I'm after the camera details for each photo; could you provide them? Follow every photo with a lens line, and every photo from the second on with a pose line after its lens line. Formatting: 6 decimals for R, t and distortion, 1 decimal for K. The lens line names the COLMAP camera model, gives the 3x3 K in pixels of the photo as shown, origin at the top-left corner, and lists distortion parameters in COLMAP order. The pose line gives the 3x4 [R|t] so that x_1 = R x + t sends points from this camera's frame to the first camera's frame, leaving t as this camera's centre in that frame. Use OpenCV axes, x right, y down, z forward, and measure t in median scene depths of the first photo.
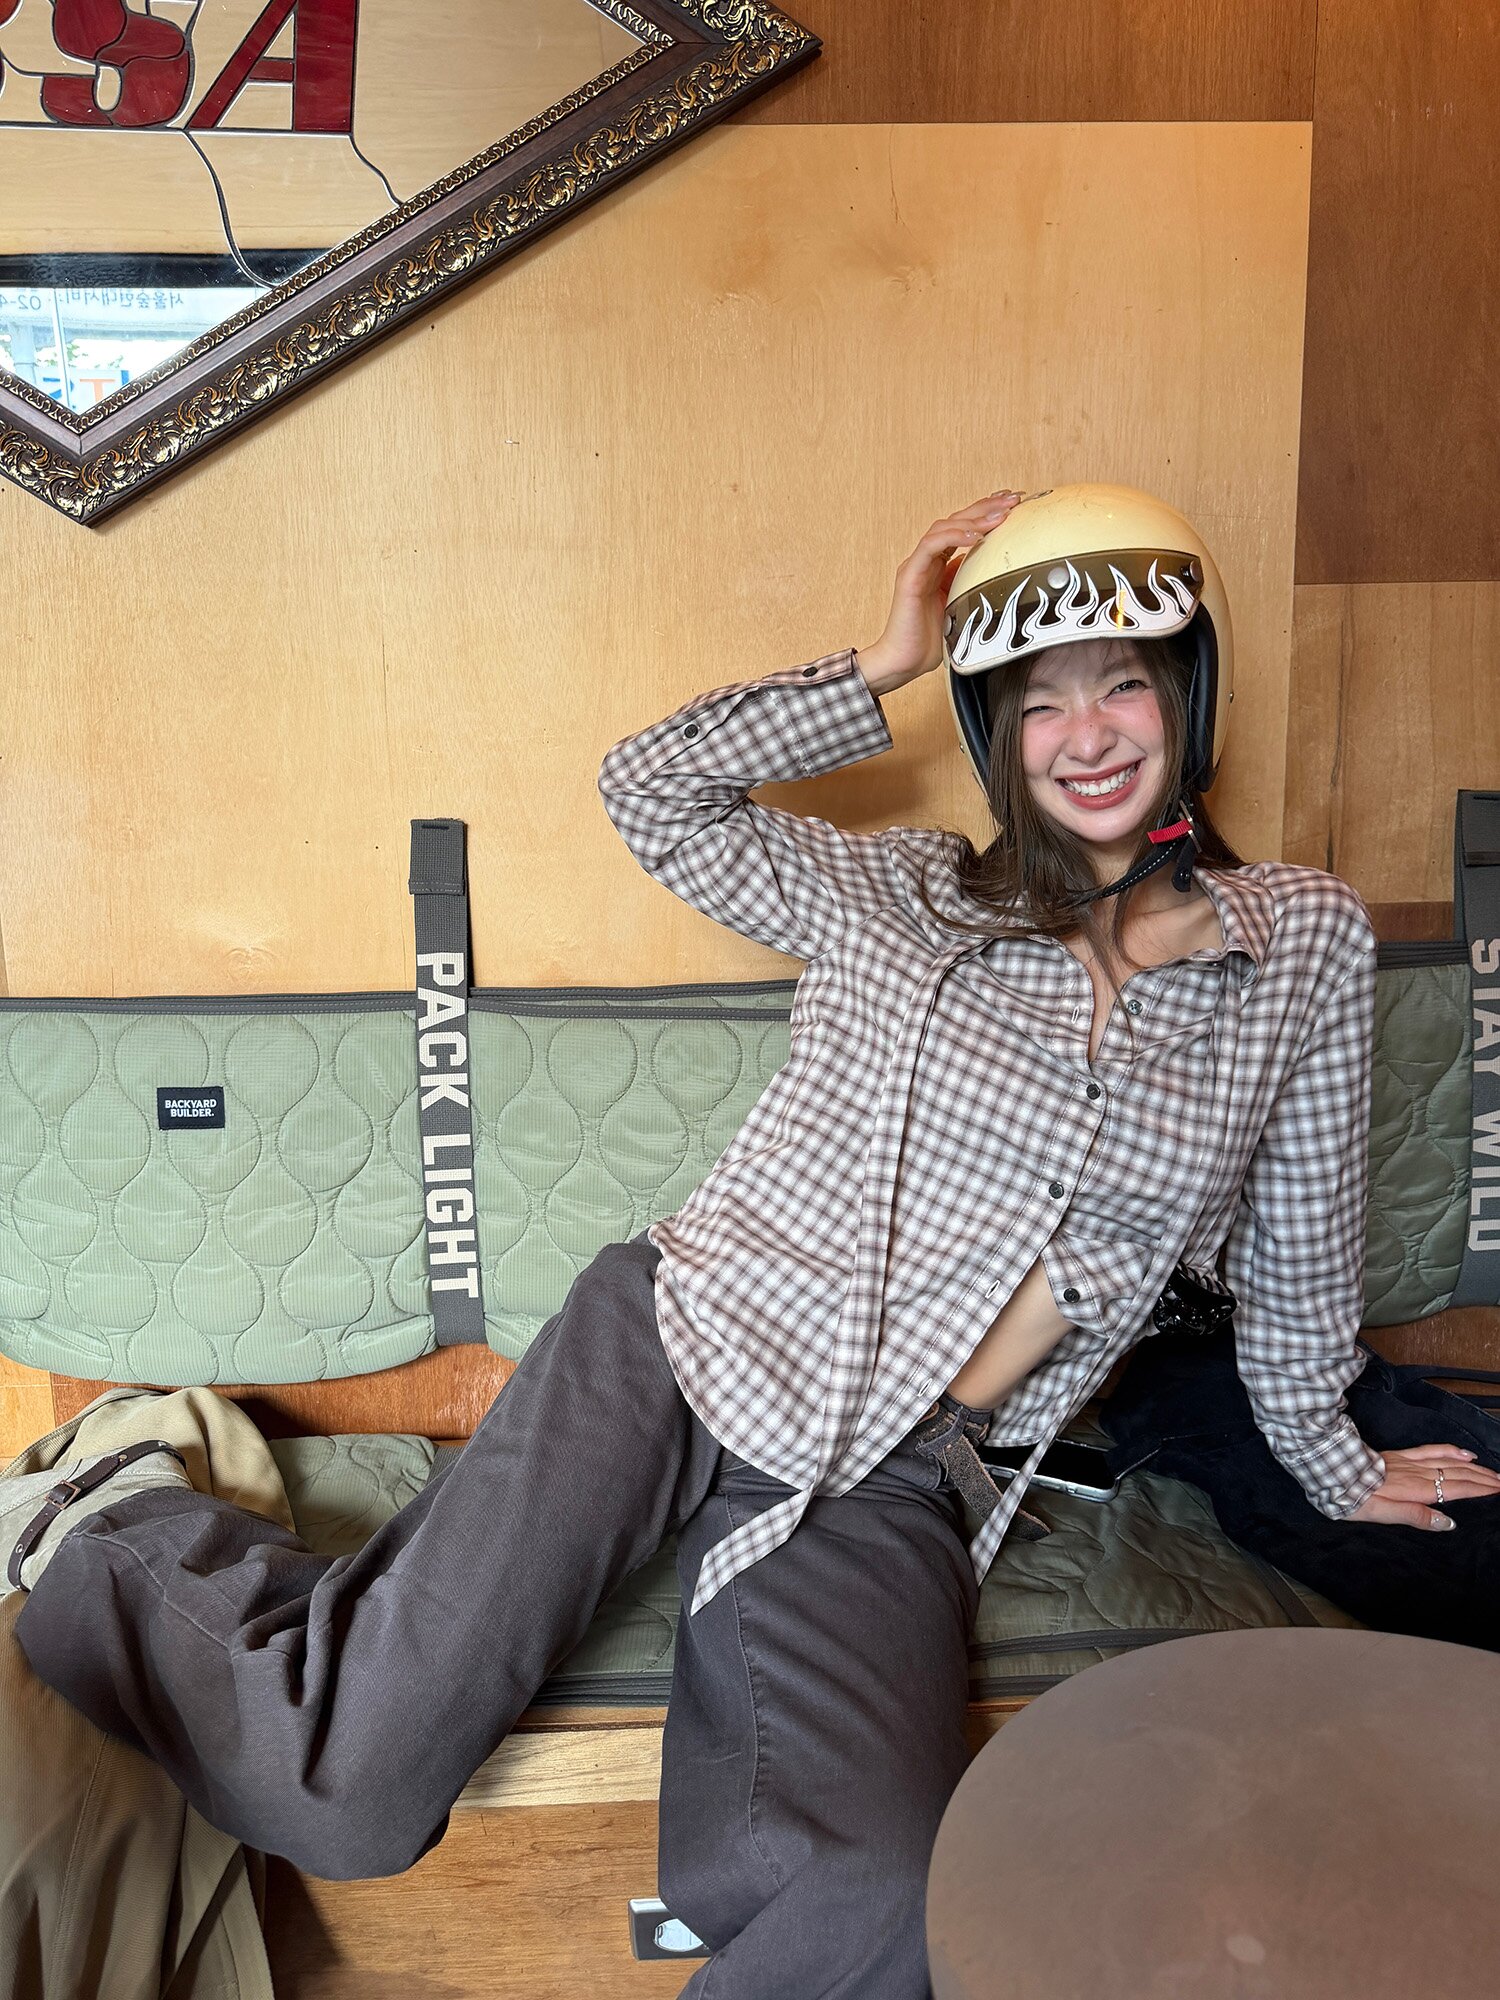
lens RADIAL K [[1439.6, 0, 750.0], [0, 1439.6, 1000.0], [0, 0, 1]] dist [0.070757, -0.082178]
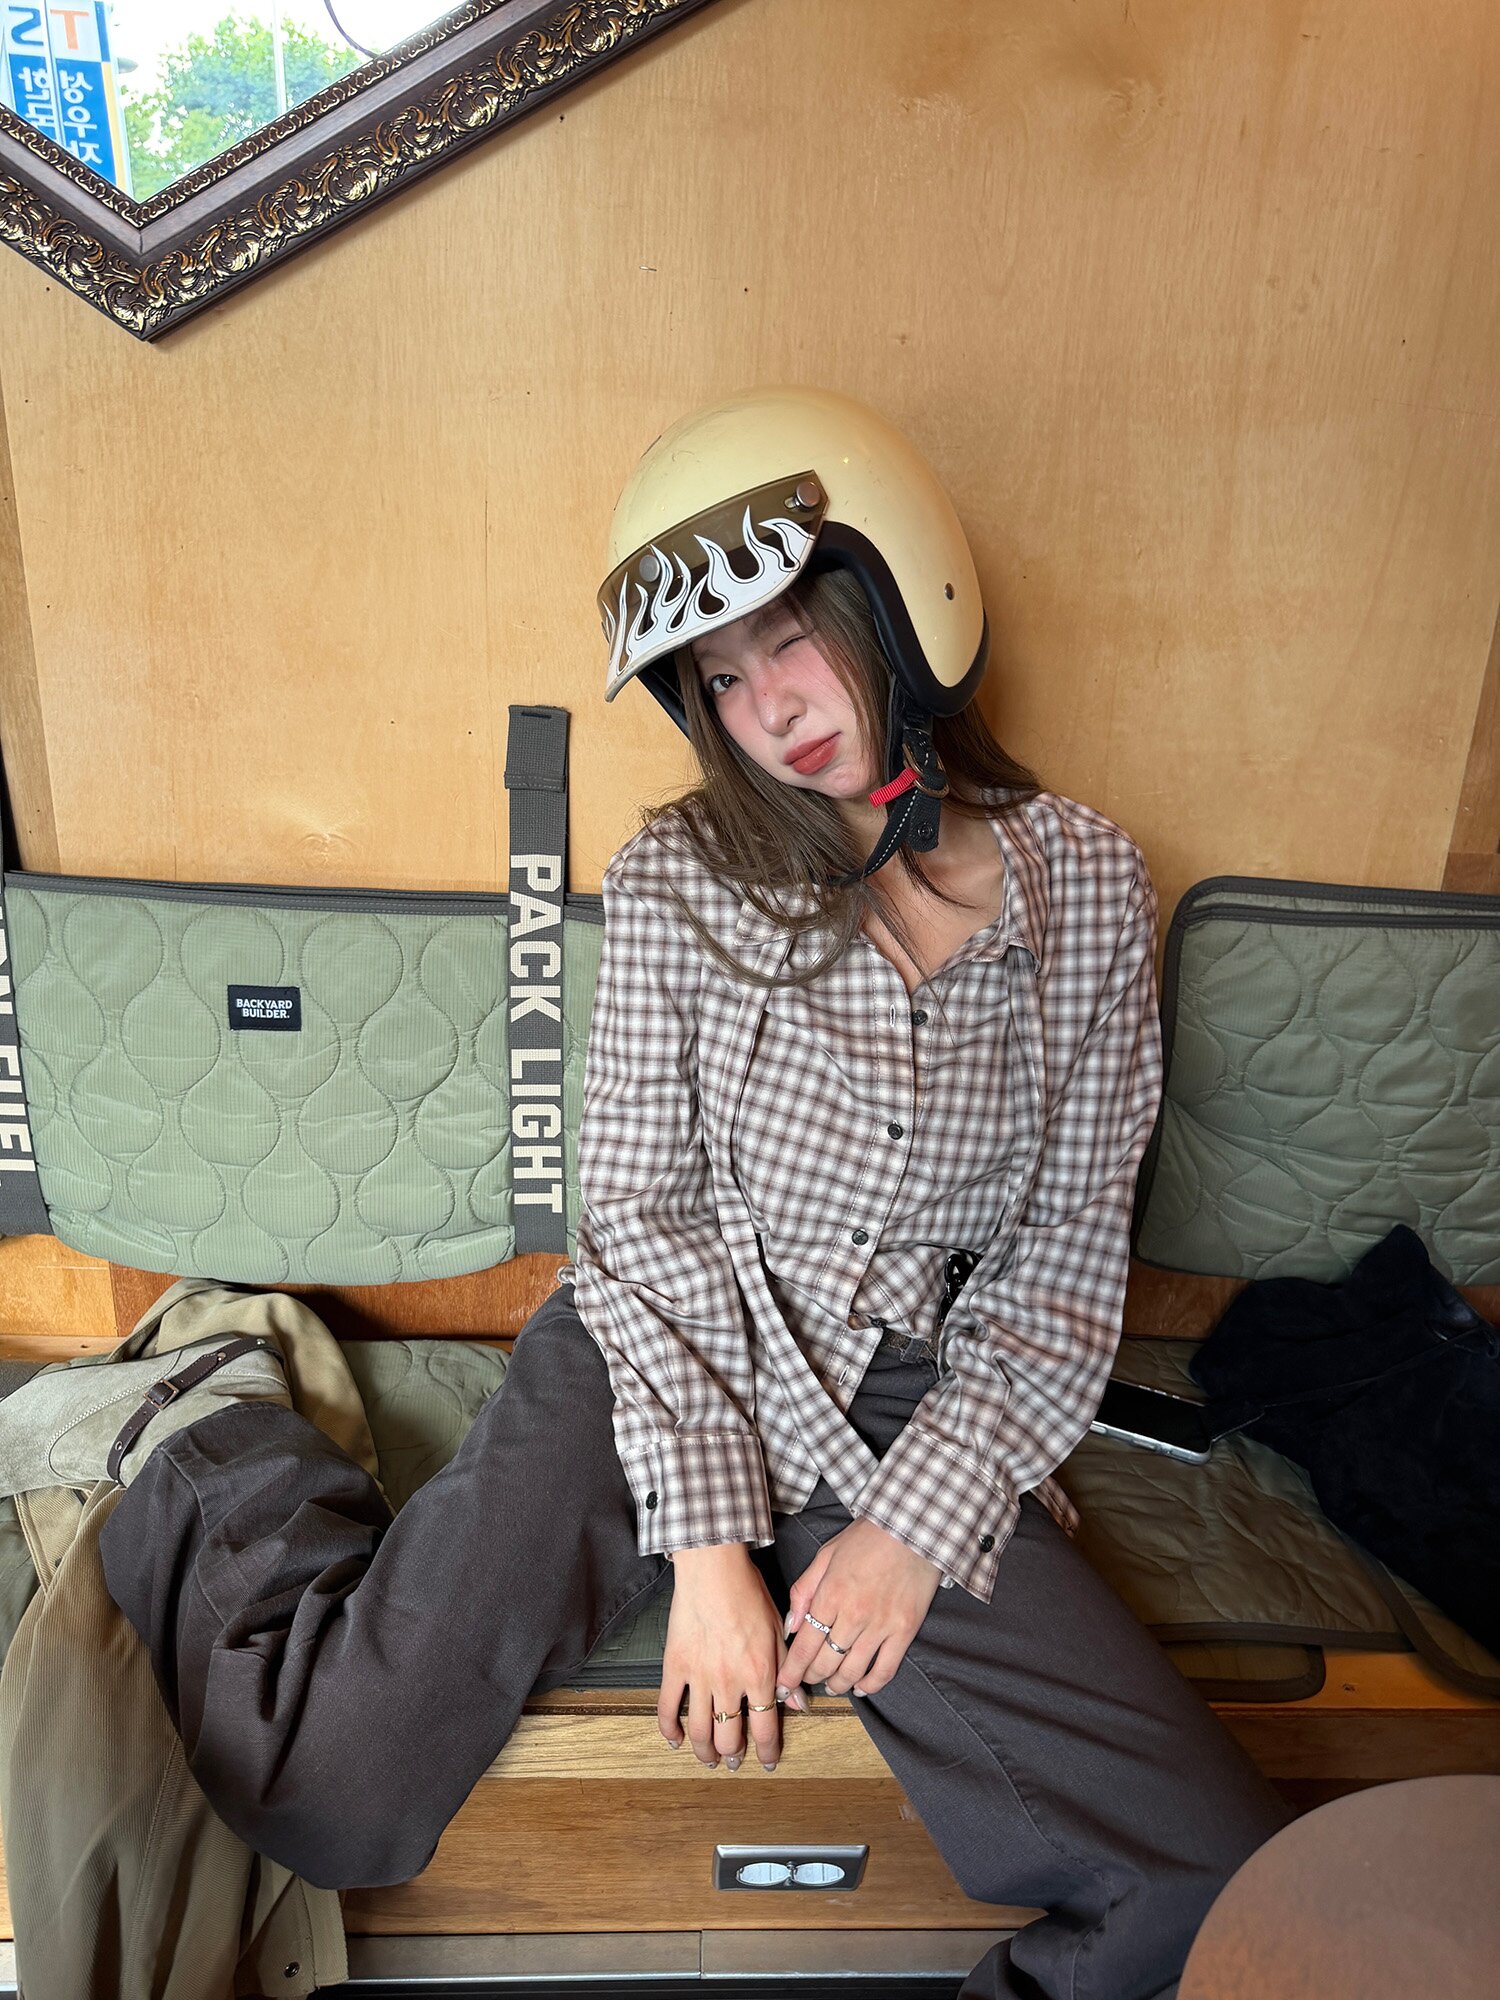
lens RADIAL K [[1436.9, 0, 764.5], [0, 1436.9, 991.3], [0, 0, 1]] dist [0.068895, -0.077587]
pose [[0.997990, 0.058996, 0.023160, -0.087666], [-0.062063, 0.983758, 0.168432, -0.111943], [-0.012847, -0.169530, 0.985441, 0.085972]]
